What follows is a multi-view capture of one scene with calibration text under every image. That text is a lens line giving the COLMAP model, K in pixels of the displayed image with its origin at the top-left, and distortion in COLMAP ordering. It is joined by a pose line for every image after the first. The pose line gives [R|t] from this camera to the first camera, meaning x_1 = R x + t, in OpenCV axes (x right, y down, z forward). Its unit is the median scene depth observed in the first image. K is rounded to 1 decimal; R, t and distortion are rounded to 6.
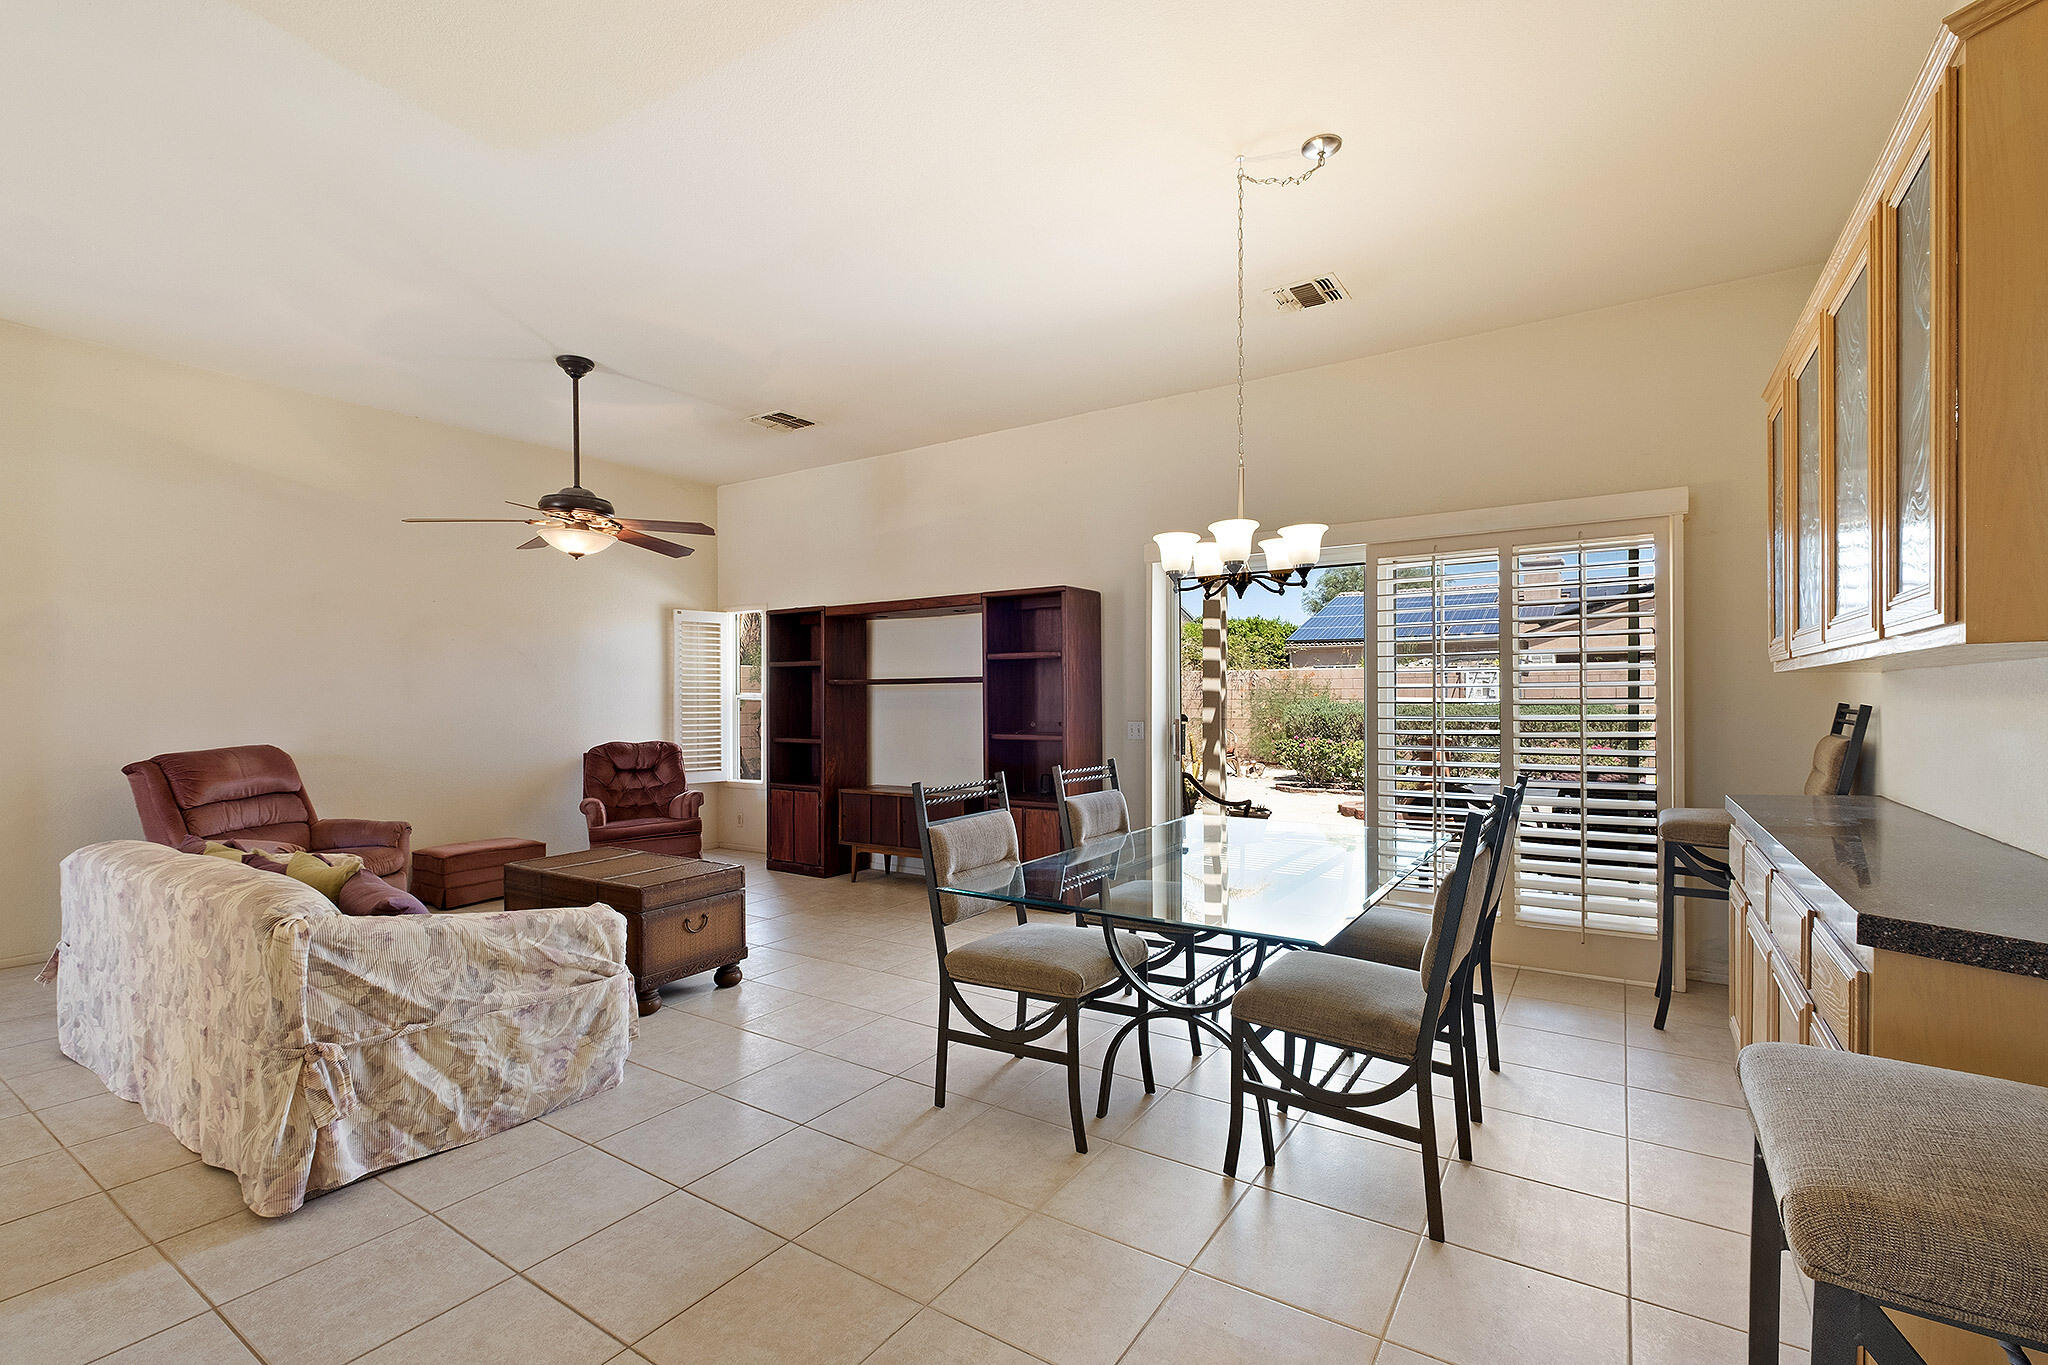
lens RADIAL K [[901.6, 0, 1022.3], [0, 901.6, 697.1], [0, 0, 1]] dist [0.000862, -0.002360]
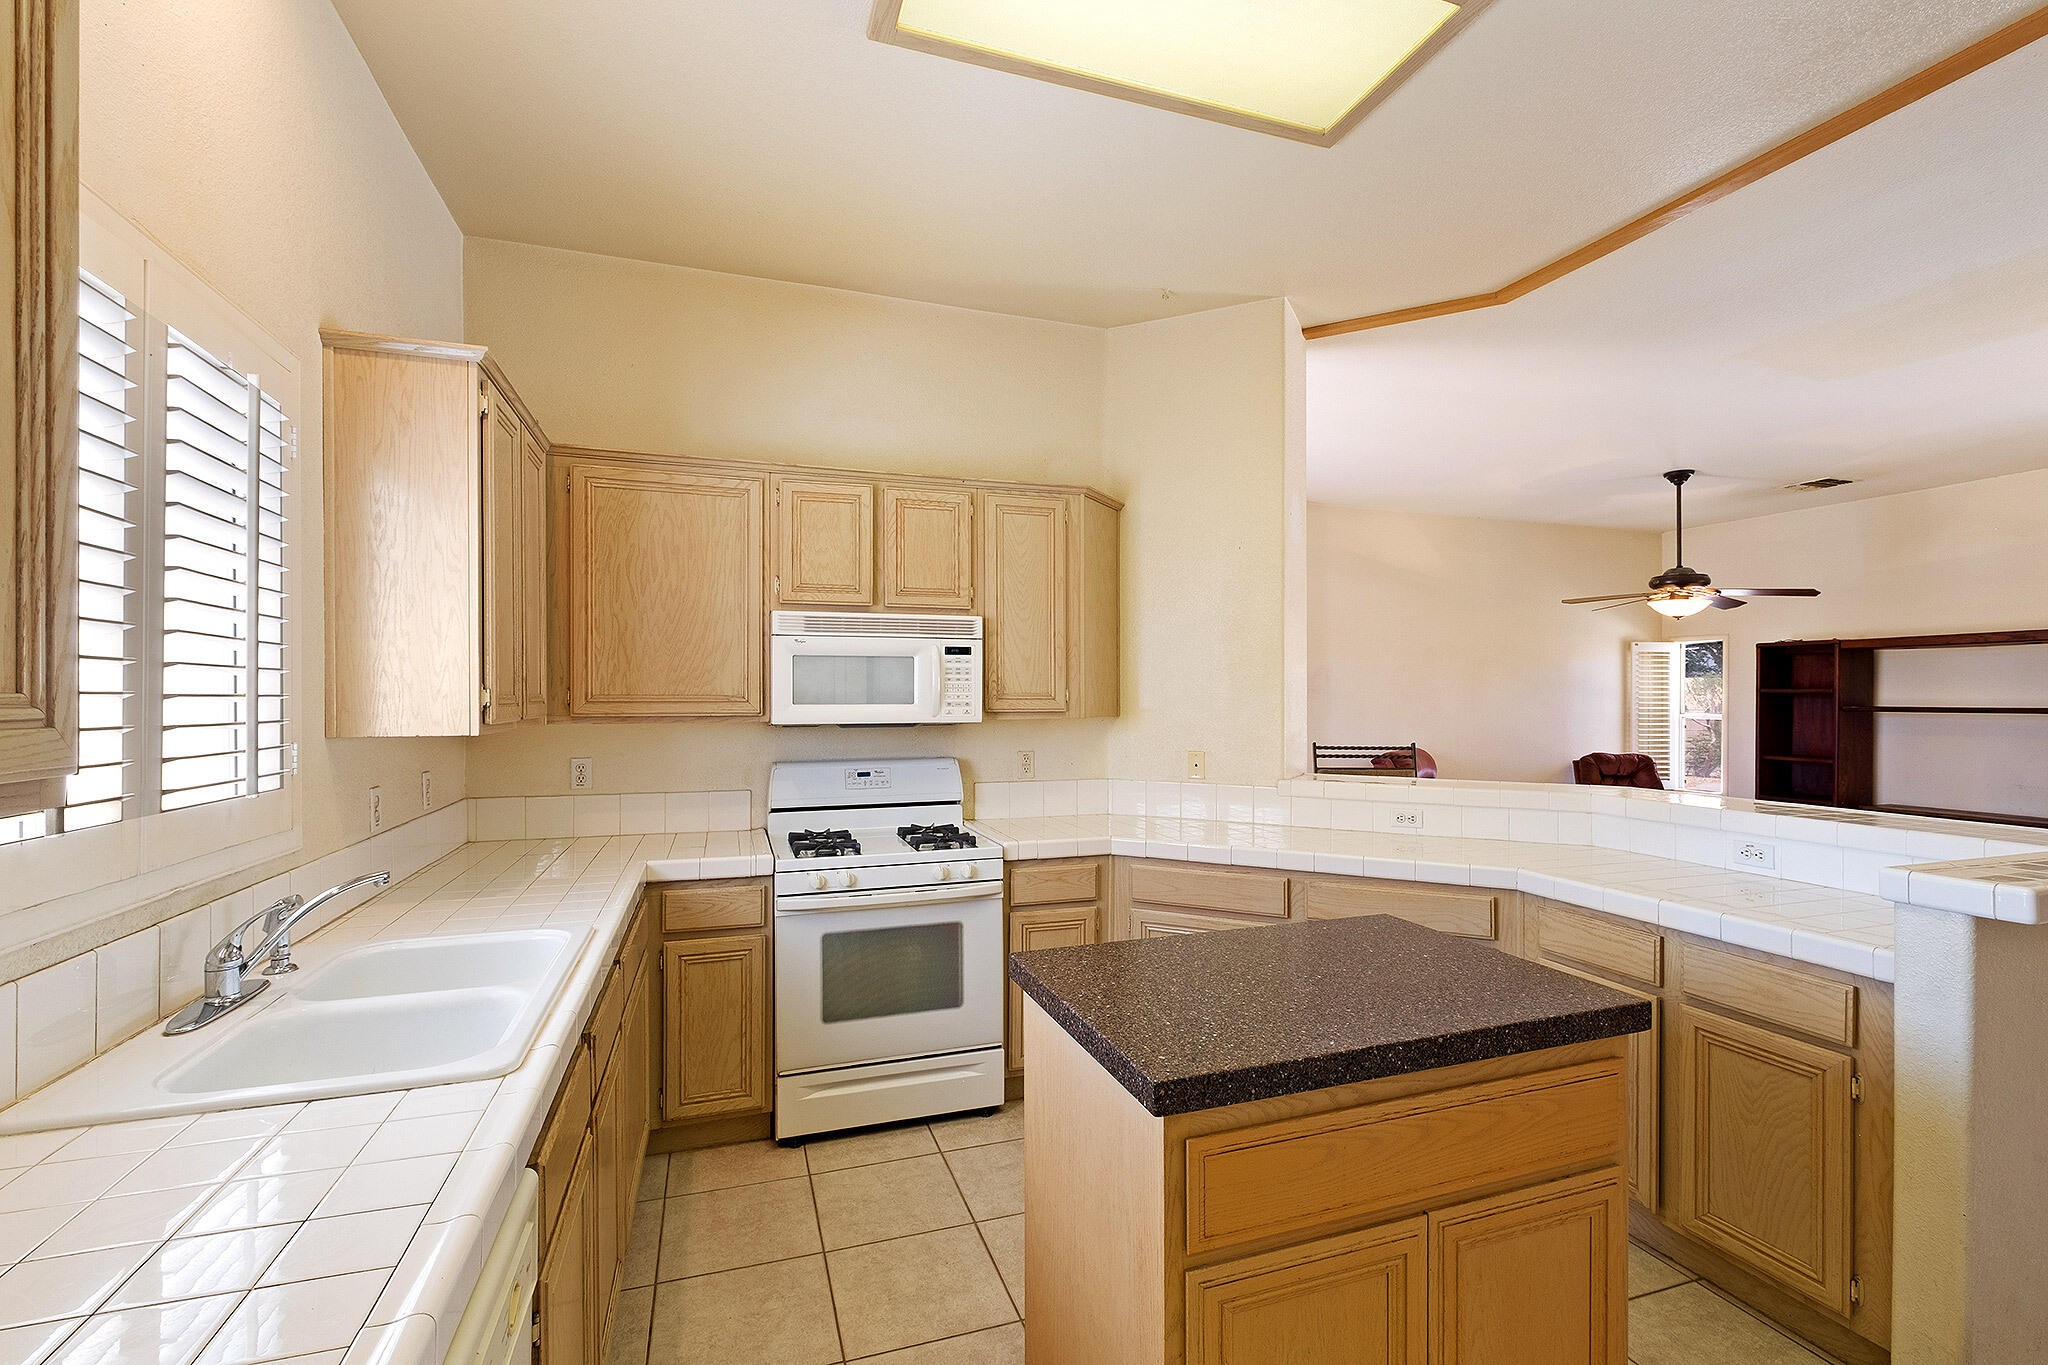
lens RADIAL K [[901.6, 0, 1040.3], [0, 901.6, 696.6], [0, 0, 1]] dist [0.000862, -0.002360]
pose [[0.795156, 0.007210, -0.606362, -0.356437], [-0.006974, 0.999972, 0.002745, -0.029454], [0.606365, 0.002046, 0.795184, -0.530452]]
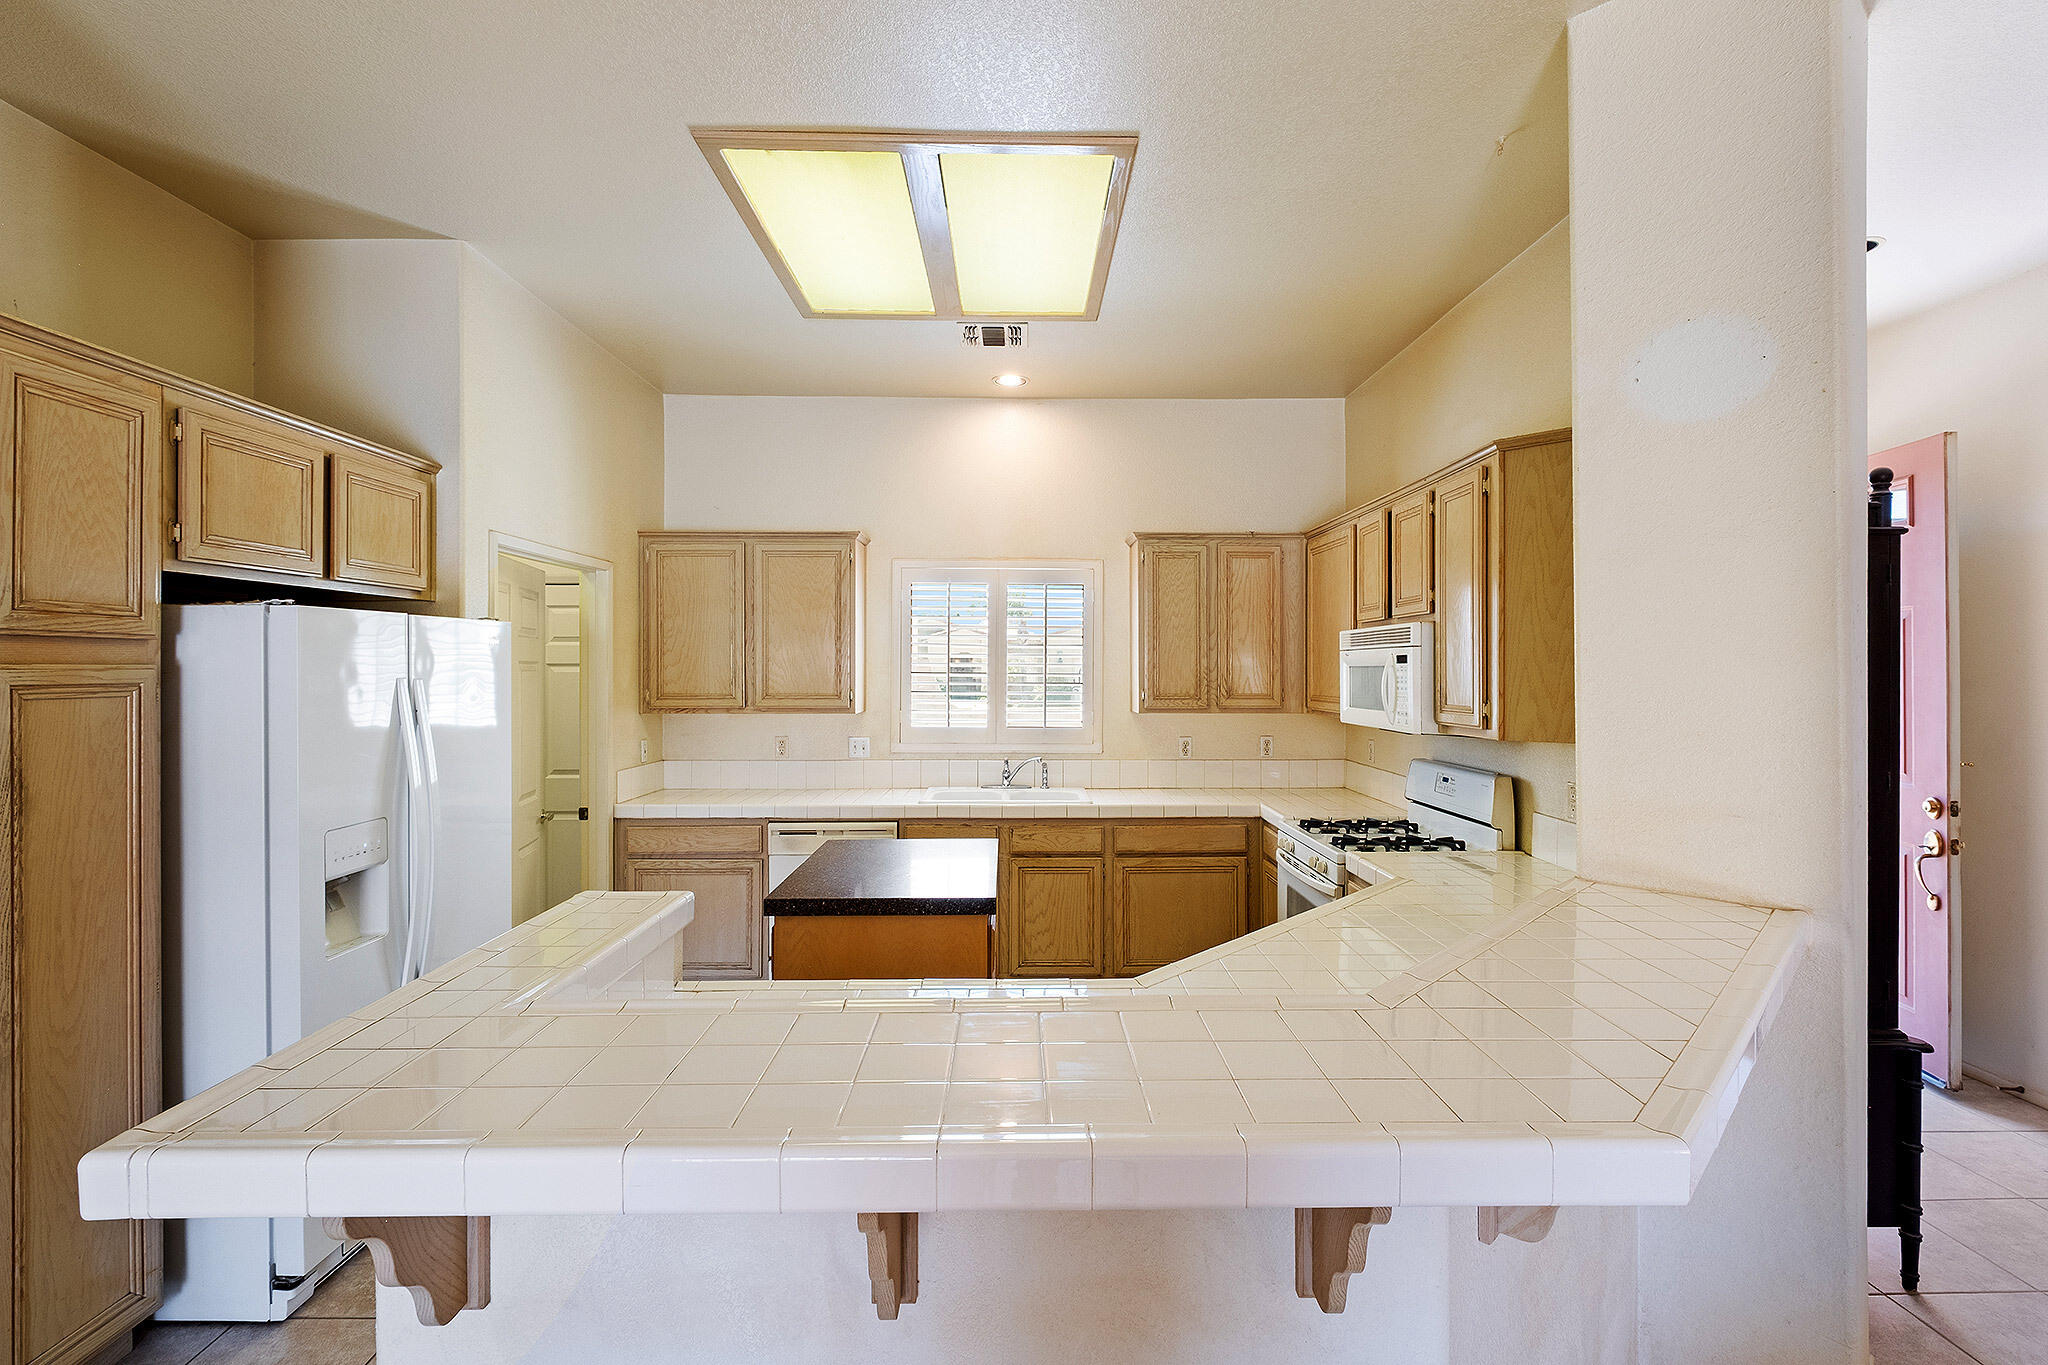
lens RADIAL K [[939.8, 0, 1029.2], [0, 939.8, 663.7], [0, 0, 1]] dist [-0.003967, -0.000278]
pose [[-0.825501, 0.001154, -0.564400, -0.221288], [0.001438, 0.999999, -0.000058, -0.054205], [0.564399, -0.000860, -0.825501, 0.248092]]
